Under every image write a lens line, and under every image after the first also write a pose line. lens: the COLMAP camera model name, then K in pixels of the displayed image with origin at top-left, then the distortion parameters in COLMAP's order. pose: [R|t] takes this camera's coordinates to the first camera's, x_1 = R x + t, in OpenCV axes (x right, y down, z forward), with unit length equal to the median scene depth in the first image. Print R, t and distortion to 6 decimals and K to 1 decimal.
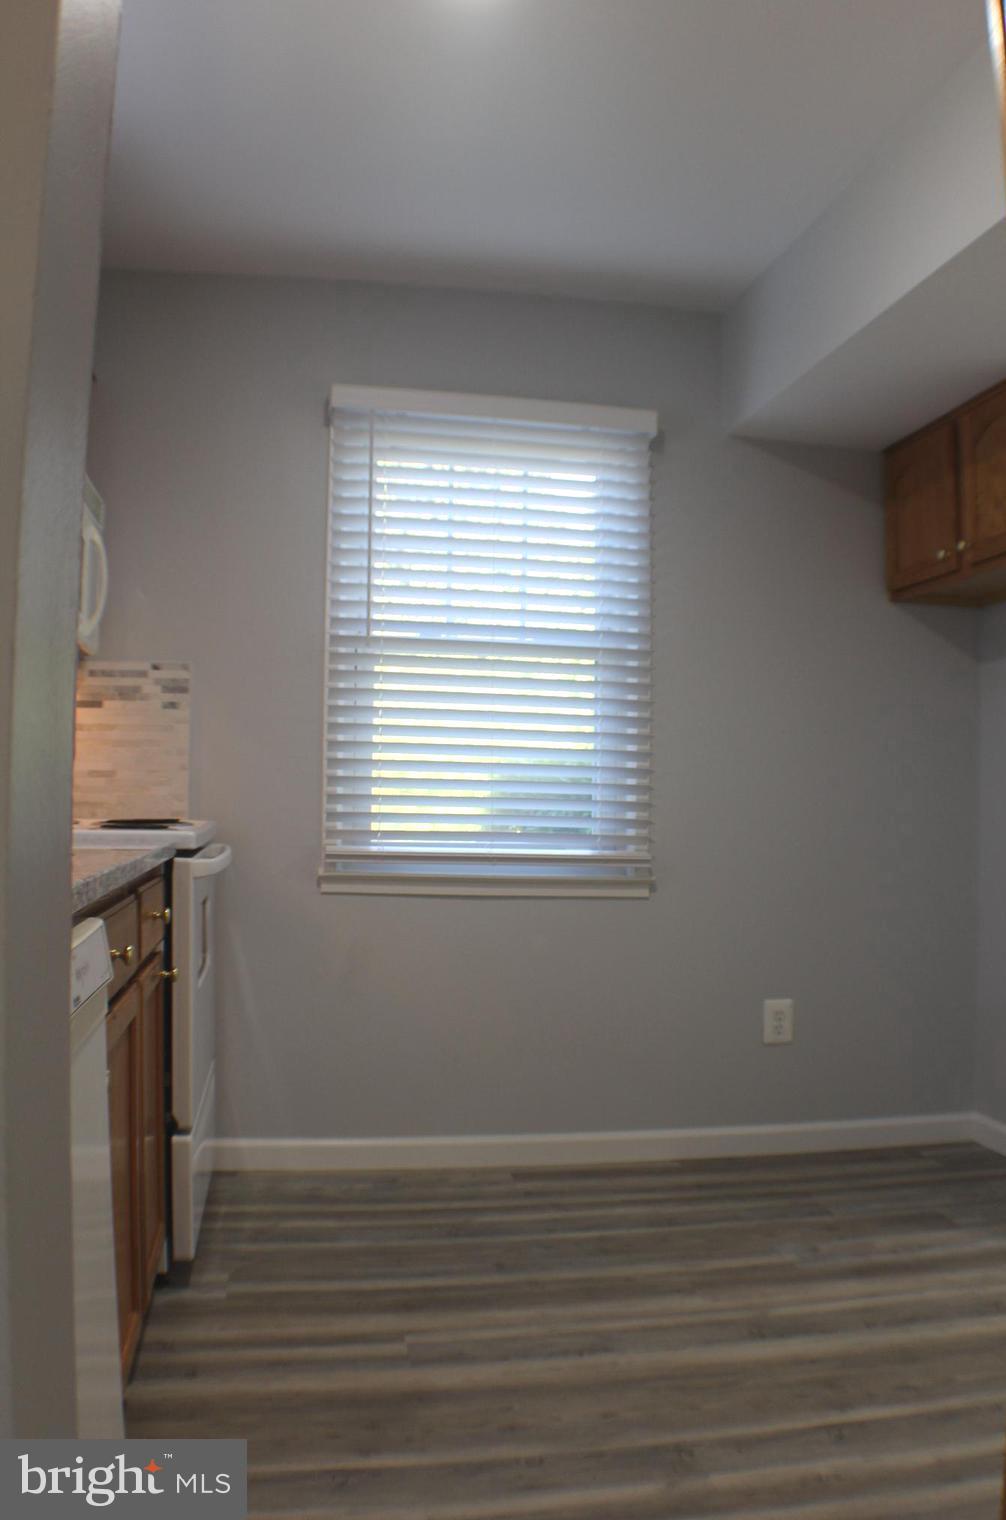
lens RADIAL K [[1316.3, 0, 507.3], [0, 1316.3, 756.5], [0, 0, 1]] dist [-0.184329, 0.062005]
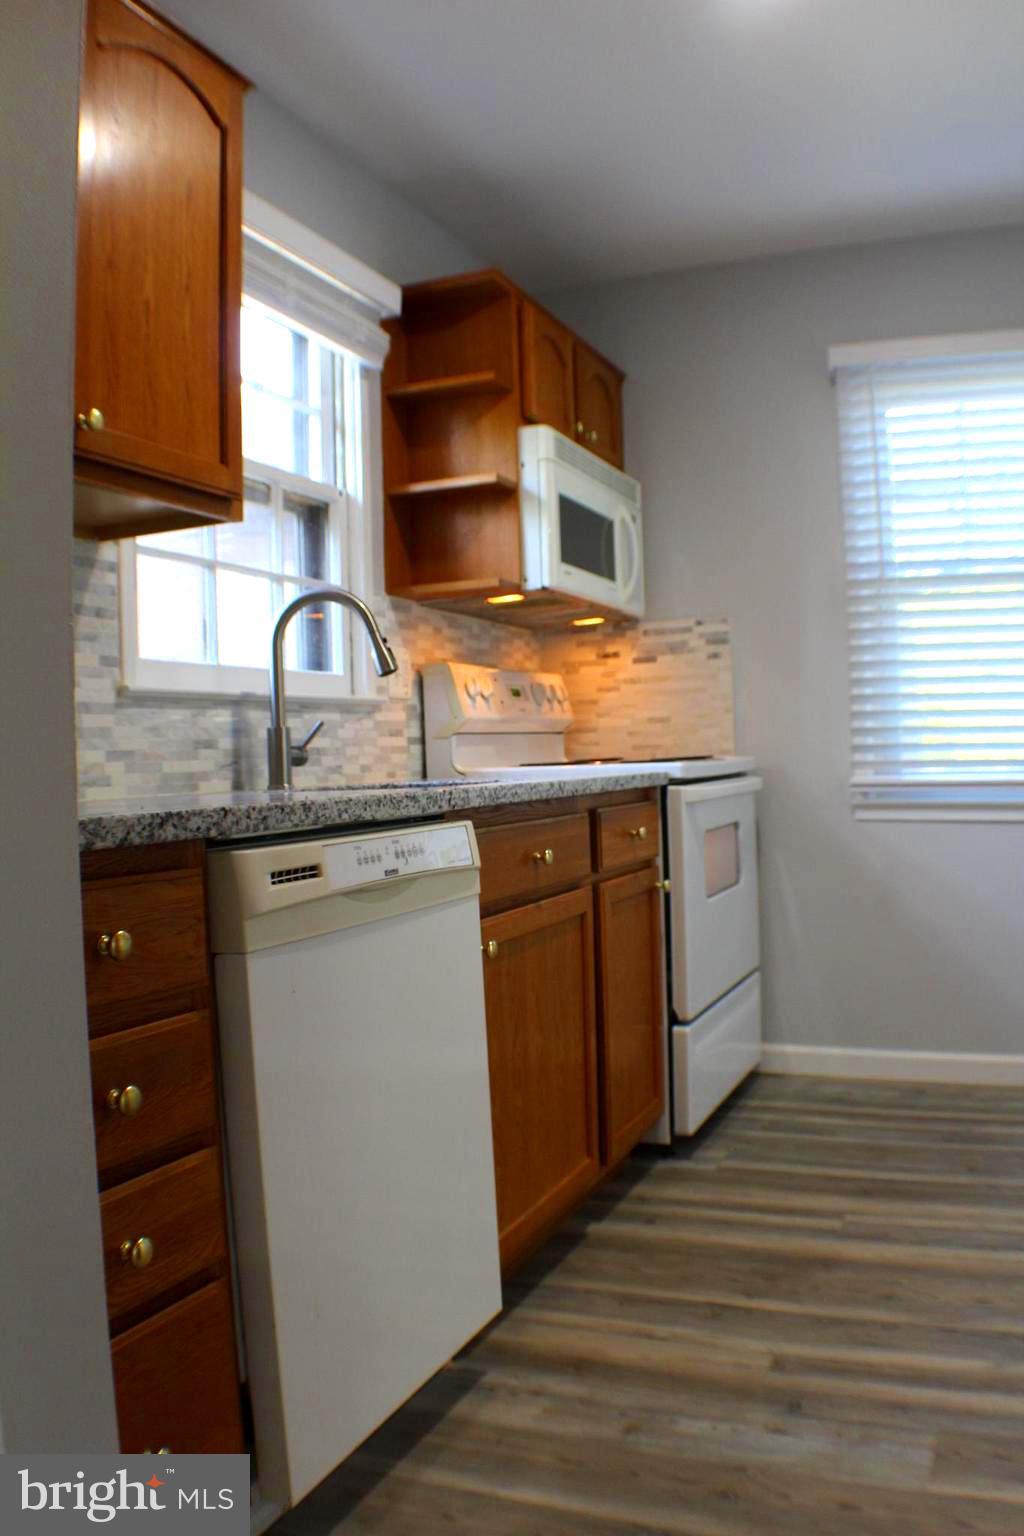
lens RADIAL K [[1287.7, 0, 509.3], [0, 1287.7, 766.0], [0, 0, 1]] dist [-0.158692, 0.010869]
pose [[0.841239, -0.031308, -0.539756, 0.201528], [0.054643, 0.998134, 0.027267, 0.017006], [0.537895, -0.052432, 0.841380, -0.034862]]
